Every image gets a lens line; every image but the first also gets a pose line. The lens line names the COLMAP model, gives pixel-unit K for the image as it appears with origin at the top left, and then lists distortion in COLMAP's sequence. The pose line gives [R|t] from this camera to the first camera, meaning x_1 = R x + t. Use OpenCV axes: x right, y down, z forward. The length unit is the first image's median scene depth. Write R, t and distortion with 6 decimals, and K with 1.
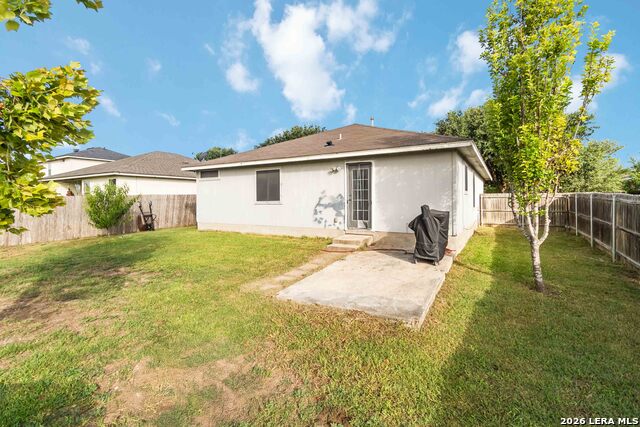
lens RADIAL K [[300.1, 0, 323.9], [0, 300.1, 206.2], [0, 0, 1]] dist [0.004460, -0.014529]
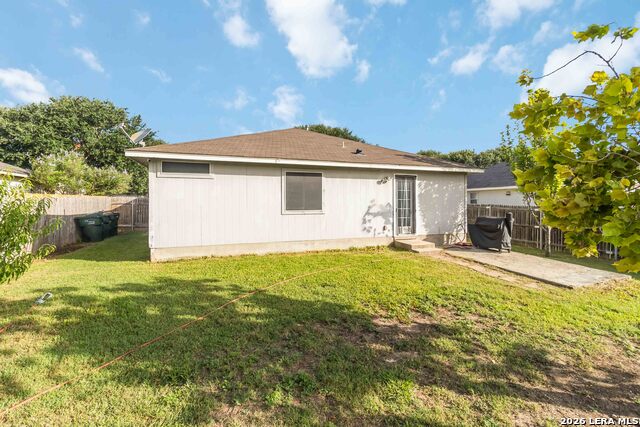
lens RADIAL K [[300.1, 0, 323.9], [0, 300.1, 206.2], [0, 0, 1]] dist [0.004460, -0.014529]
pose [[0.627530, 0.005958, 0.778569, -0.882944], [0.022412, 0.999418, -0.025712, -0.006971], [-0.778270, 0.033584, 0.627032, 0.496641]]
